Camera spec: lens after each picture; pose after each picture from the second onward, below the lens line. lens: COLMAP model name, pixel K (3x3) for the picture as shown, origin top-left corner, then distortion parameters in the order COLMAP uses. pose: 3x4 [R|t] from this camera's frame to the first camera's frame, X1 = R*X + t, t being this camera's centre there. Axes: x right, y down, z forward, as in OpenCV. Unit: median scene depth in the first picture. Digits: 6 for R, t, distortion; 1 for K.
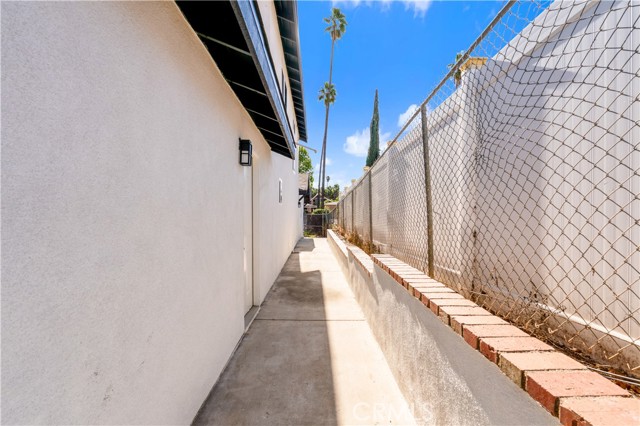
lens RADIAL K [[282.6, 0, 319.5], [0, 282.6, 215.5], [0, 0, 1]] dist [-0.010447, 0.000338]
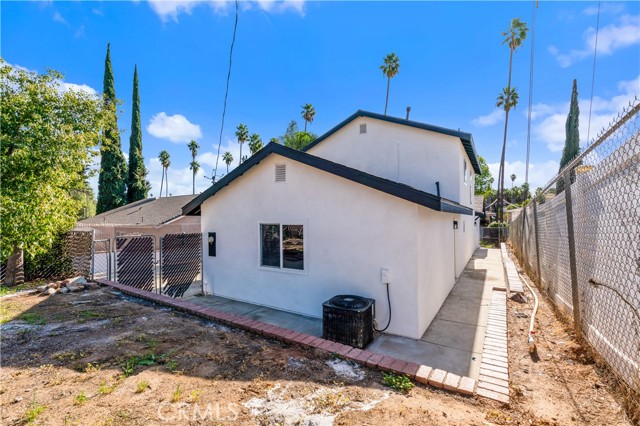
lens RADIAL K [[282.6, 0, 319.5], [0, 282.6, 215.5], [0, 0, 1]] dist [-0.010447, 0.000338]
pose [[0.837019, -0.007161, -0.547126, 0.012910], [0.001546, 0.999941, -0.010722, -0.020298], [0.547171, 0.008129, 0.836981, -0.162097]]
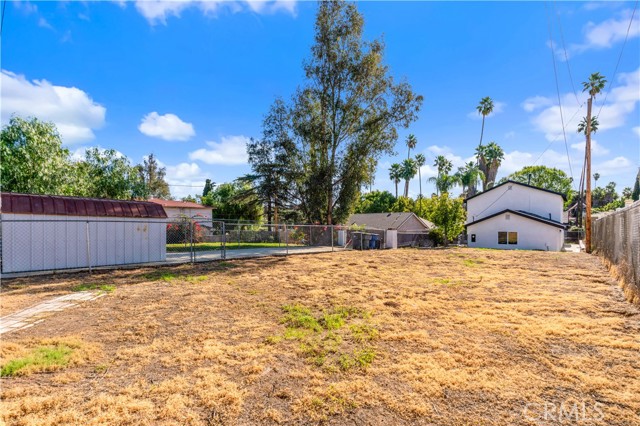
lens RADIAL K [[304.5, 0, 308.0], [0, 304.5, 223.4], [0, 0, 1]] dist [-0.001017, 0.000039]
pose [[0.739558, 0.001171, -0.673092, 0.019723], [0.007942, 0.999914, 0.010466, -0.043487], [0.673046, -0.013086, 0.739484, -0.753090]]
